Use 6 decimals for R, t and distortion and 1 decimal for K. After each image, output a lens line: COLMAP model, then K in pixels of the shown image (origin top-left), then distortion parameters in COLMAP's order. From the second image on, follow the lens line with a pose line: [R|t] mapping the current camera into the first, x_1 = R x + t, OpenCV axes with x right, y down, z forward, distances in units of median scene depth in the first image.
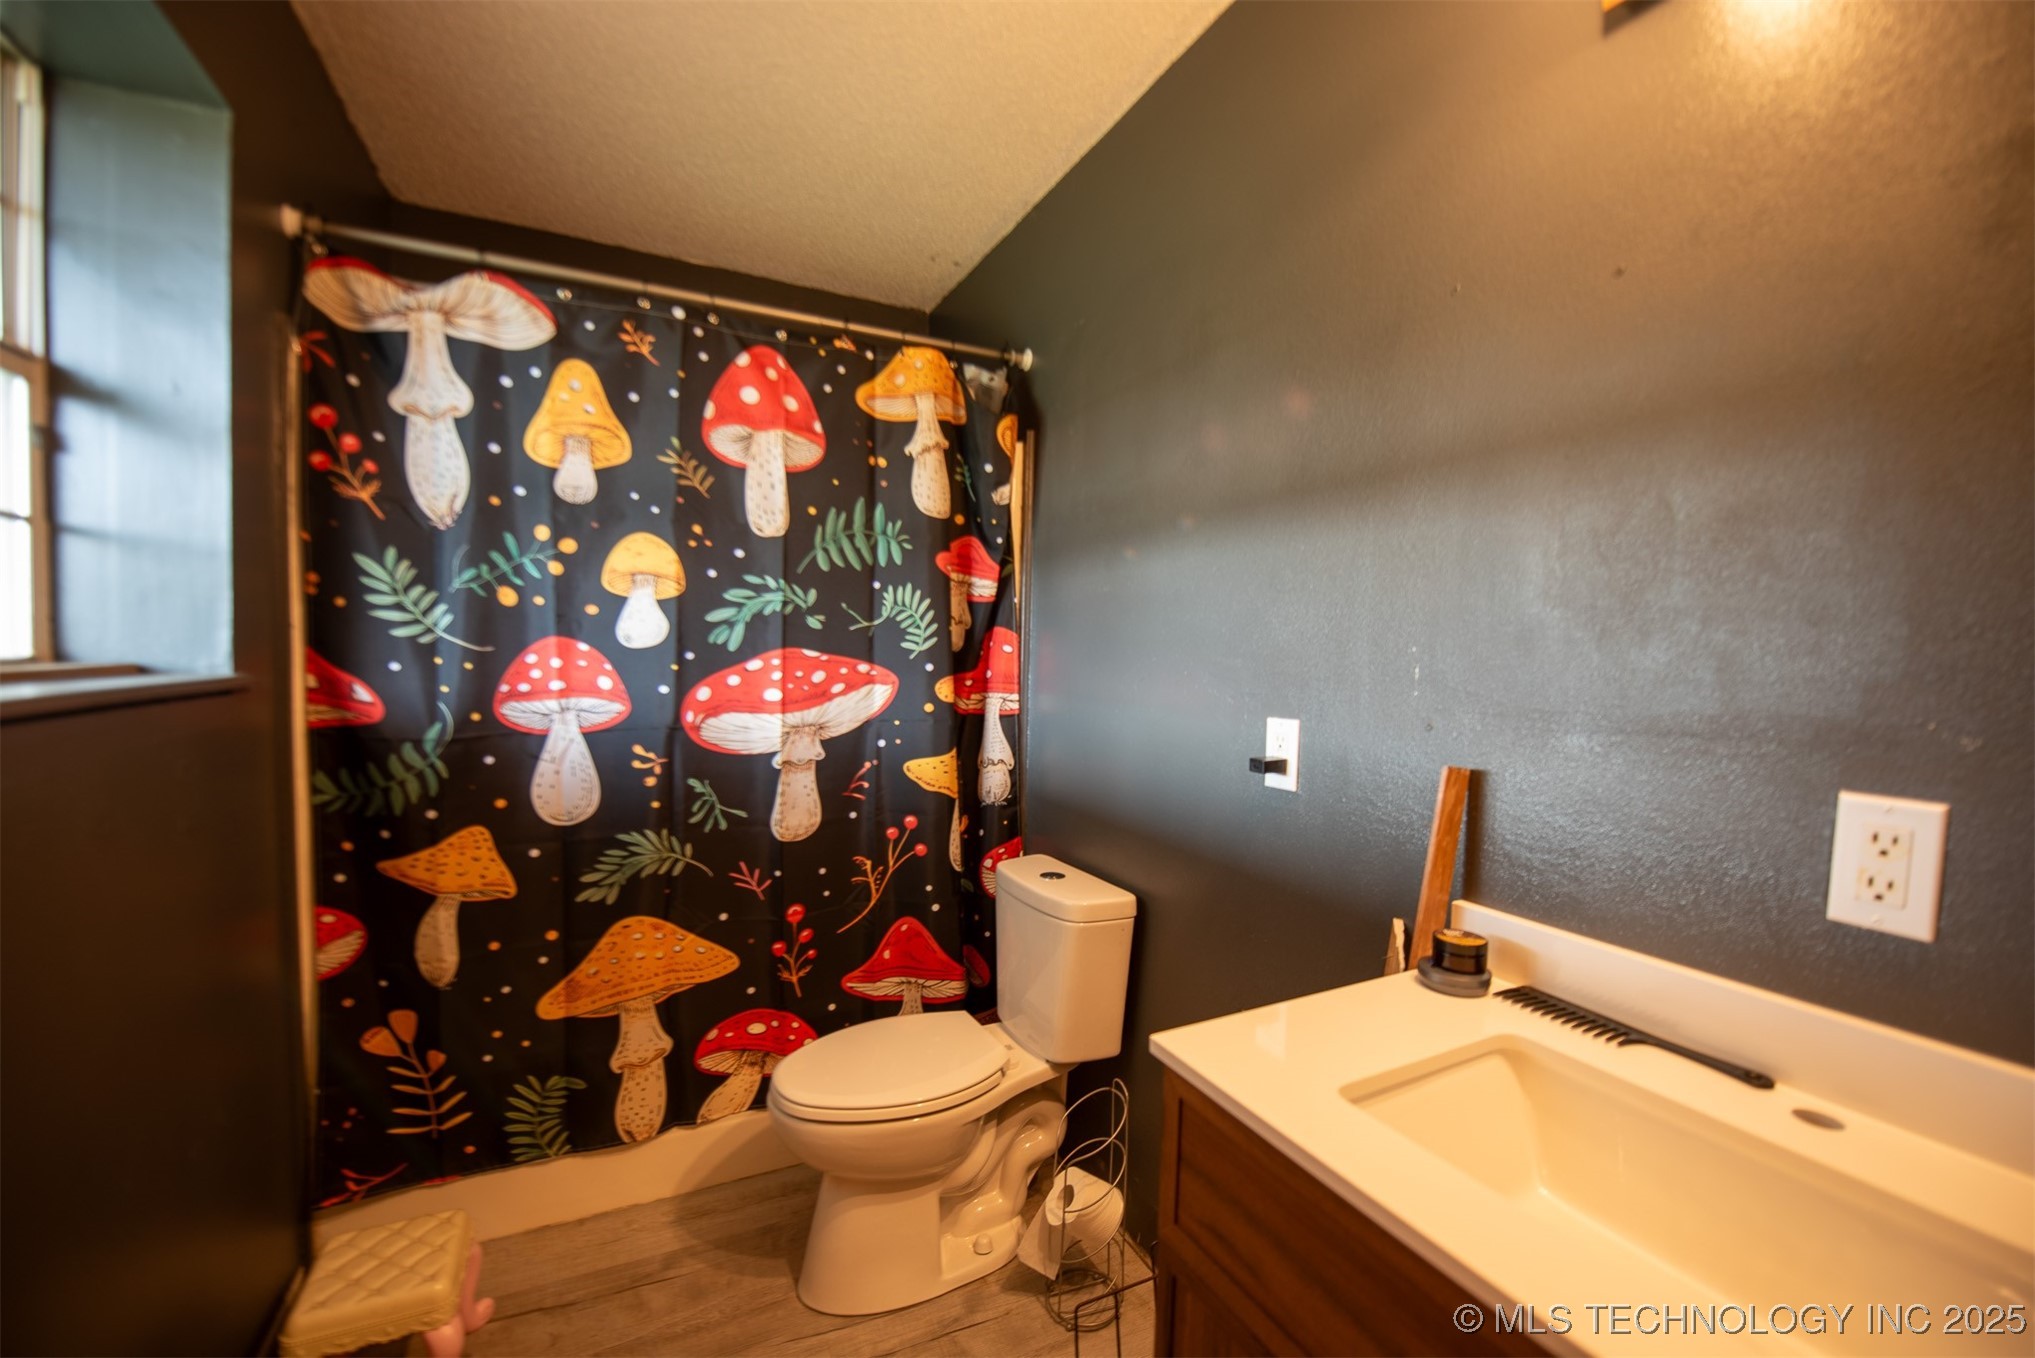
lens RADIAL K [[819.6, 0, 1023.0], [0, 819.6, 687.2], [0, 0, 1]] dist [-0.015915, -0.002197]
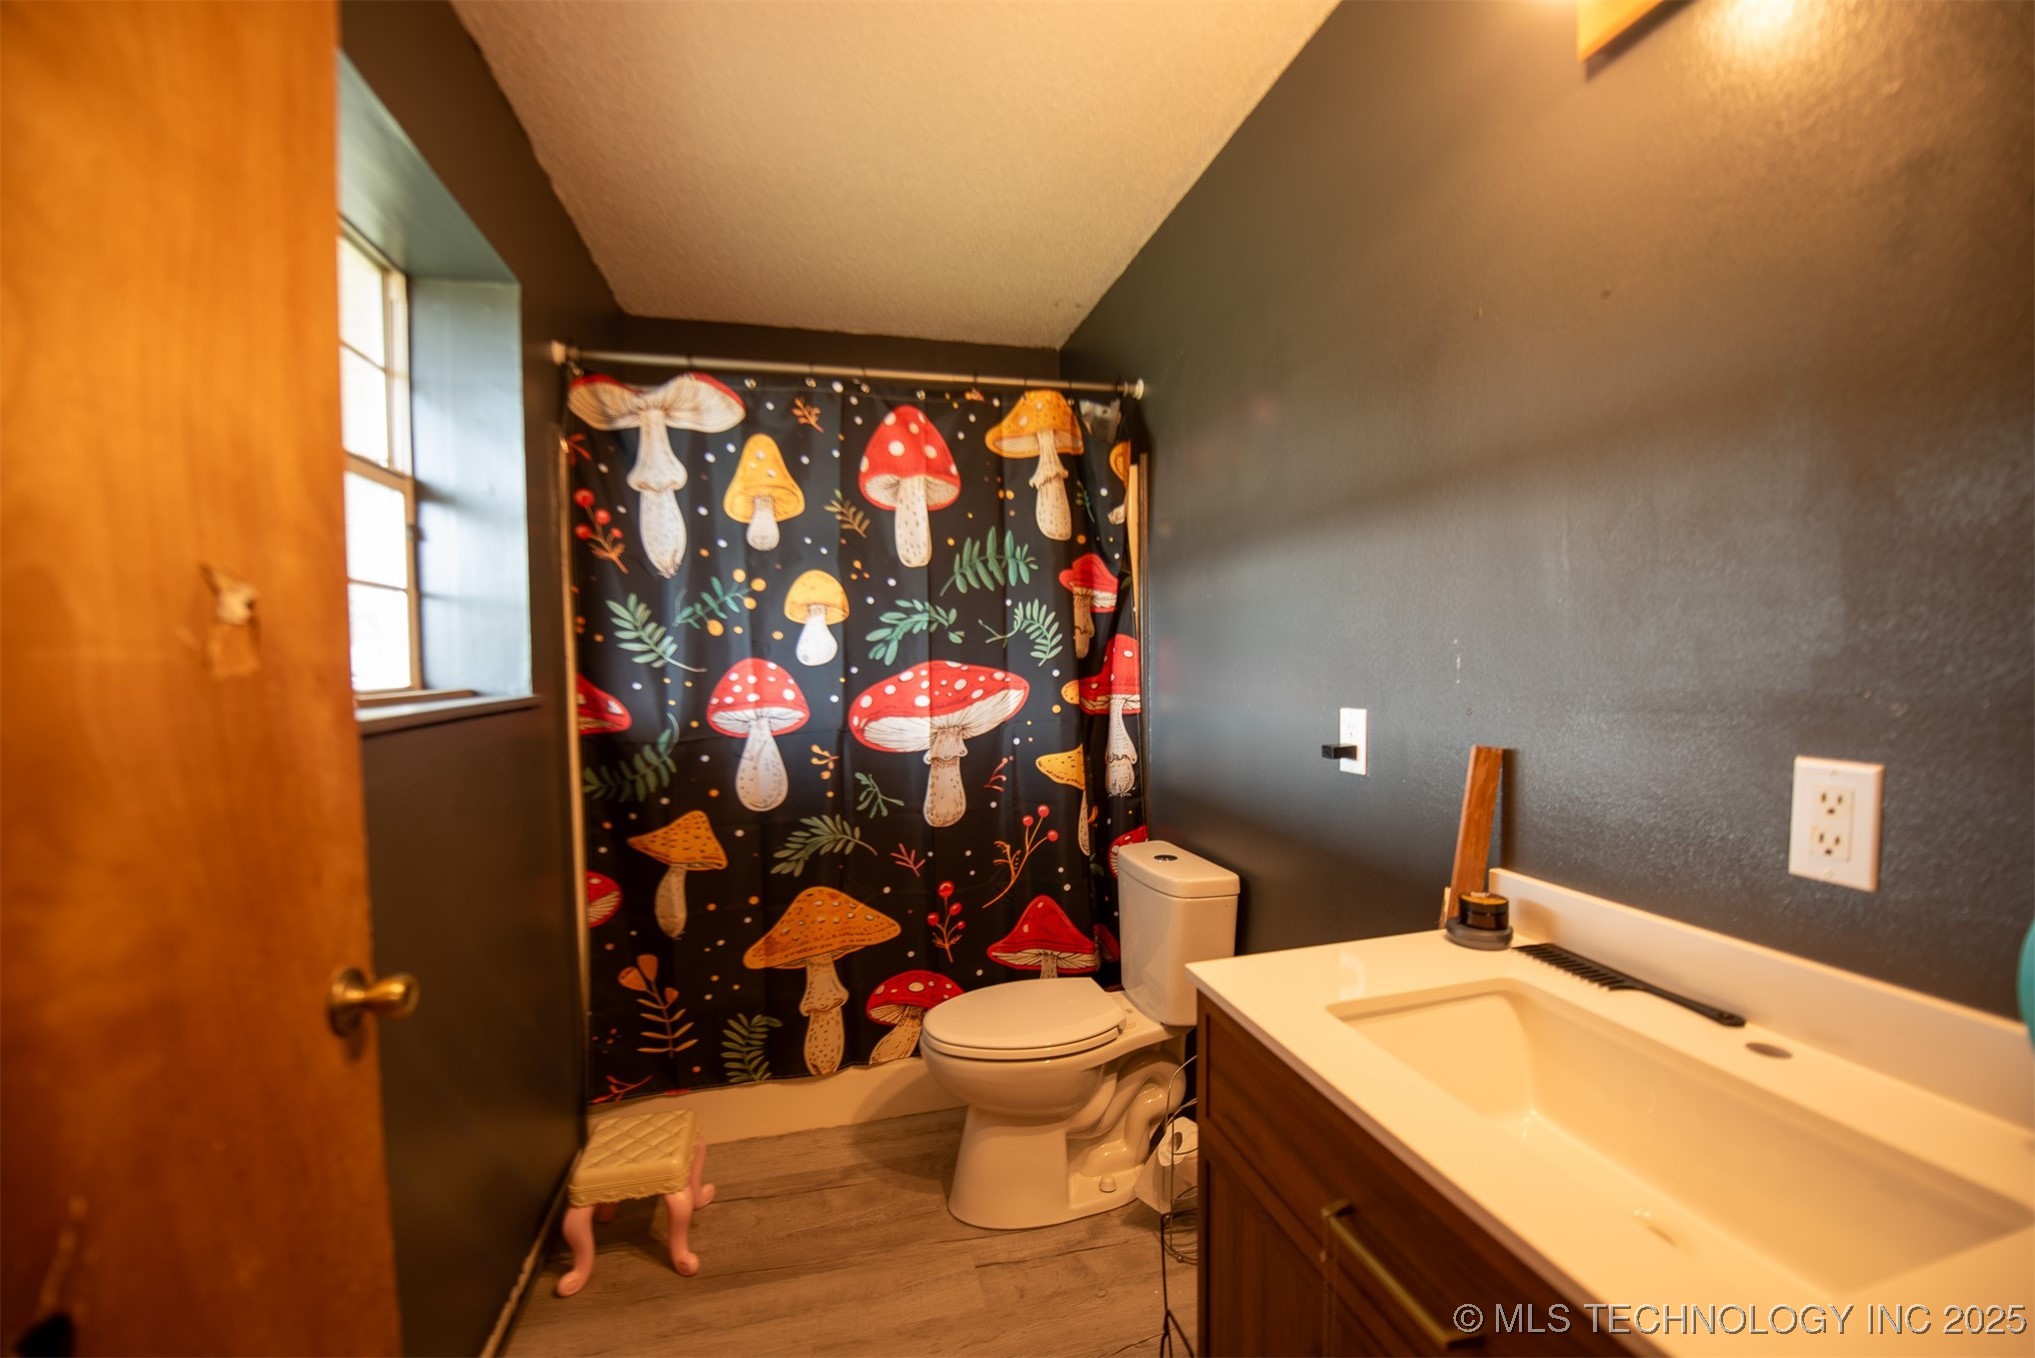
lens RADIAL K [[819.6, 0, 1021.0], [0, 819.6, 680.8], [0, 0, 1]] dist [-0.015915, -0.002197]
pose [[0.976459, -0.032018, -0.213314, 0.100102], [0.028809, 0.999420, -0.018136, 0.006857], [0.213771, 0.011564, 0.976815, -0.139017]]
